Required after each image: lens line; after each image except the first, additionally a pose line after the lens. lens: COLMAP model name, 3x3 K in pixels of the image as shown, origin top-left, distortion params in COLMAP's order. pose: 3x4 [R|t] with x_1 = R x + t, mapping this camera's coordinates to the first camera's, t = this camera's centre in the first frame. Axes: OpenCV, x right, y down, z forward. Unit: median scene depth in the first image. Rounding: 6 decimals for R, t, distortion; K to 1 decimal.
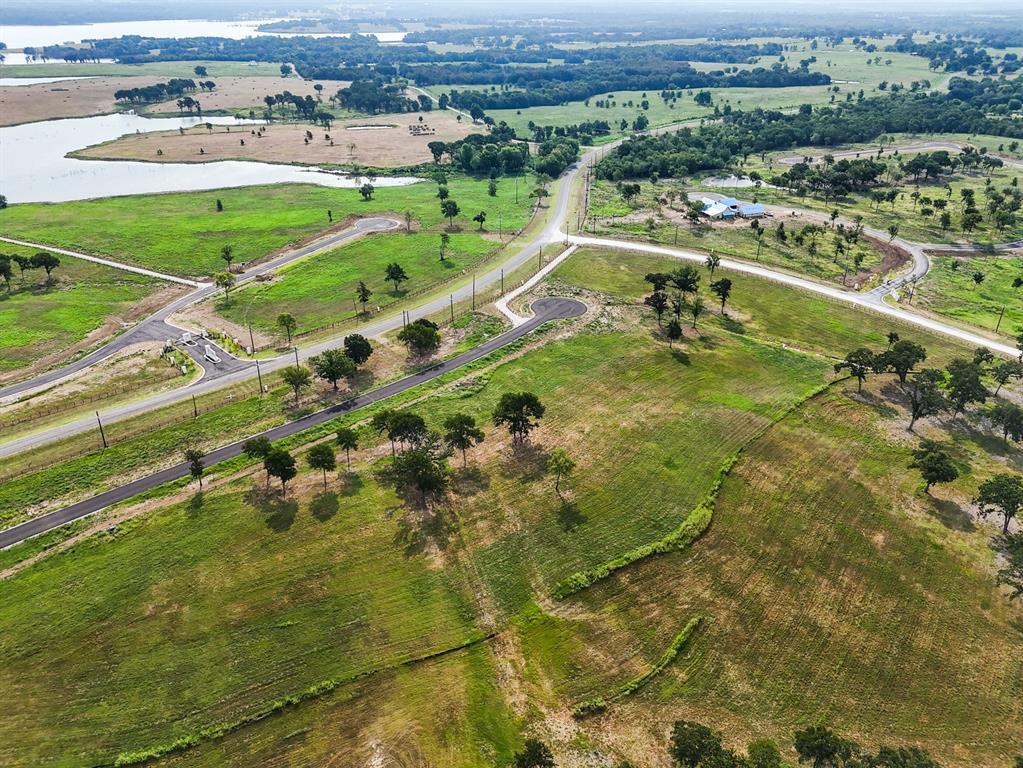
lens RADIAL K [[752.0, 0, 513.3], [0, 752.0, 383.6], [0, 0, 1]] dist [0.056796, -0.053149]
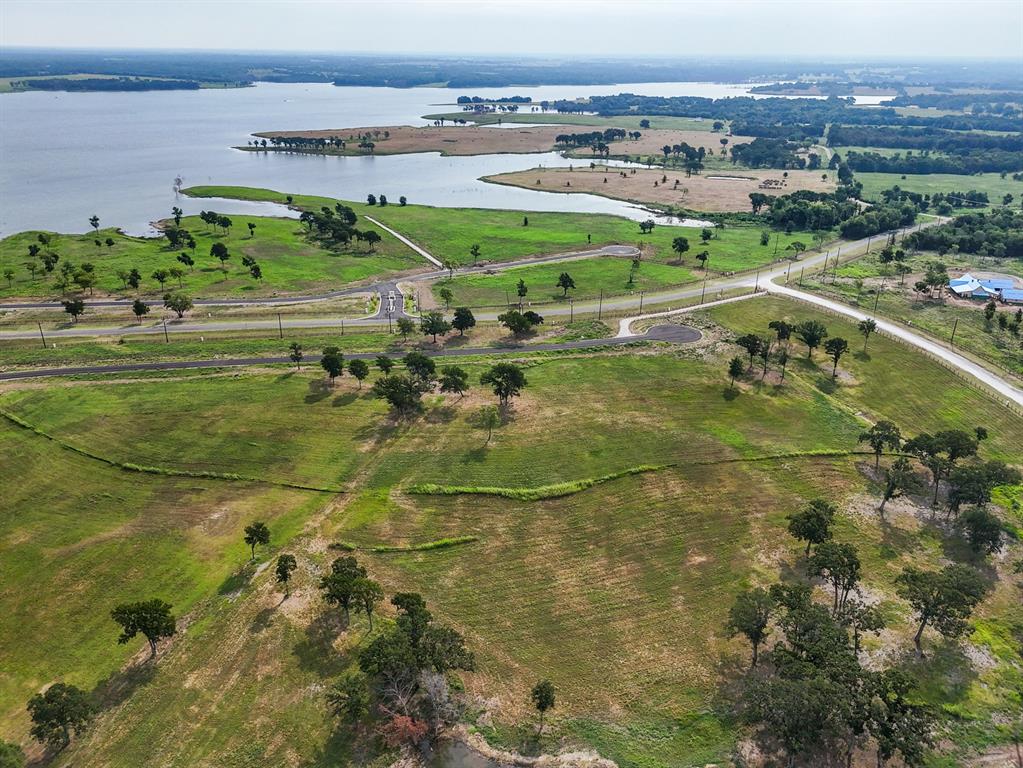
lens RADIAL K [[752.0, 0, 513.3], [0, 752.0, 383.6], [0, 0, 1]] dist [0.056796, -0.053149]
pose [[0.807822, 0.234641, -0.540710, 0.502580], [-0.271690, 0.962314, 0.011690, 0.019148], [0.523076, 0.137462, 0.841128, -0.022427]]
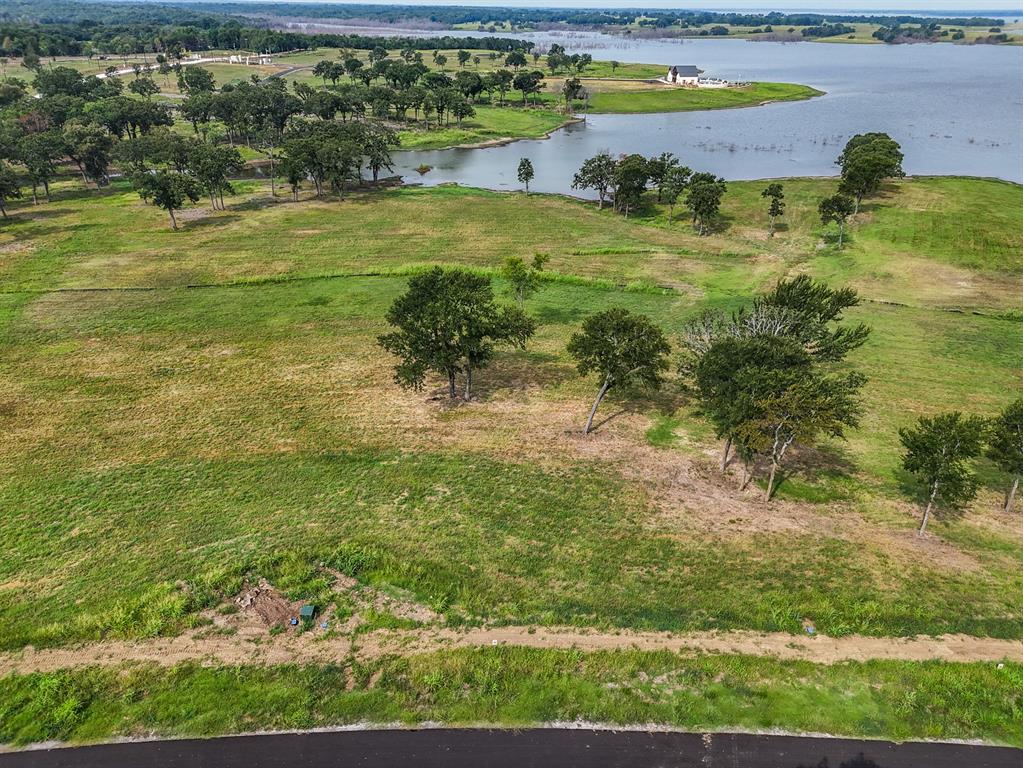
lens RADIAL K [[752.0, 0, 513.3], [0, 752.0, 383.6], [0, 0, 1]] dist [0.056796, -0.053149]
pose [[-0.714101, -0.330903, 0.616898, -0.191772], [0.304018, 0.647197, 0.699077, -0.147404], [-0.630581, 0.686760, -0.361563, 0.833900]]
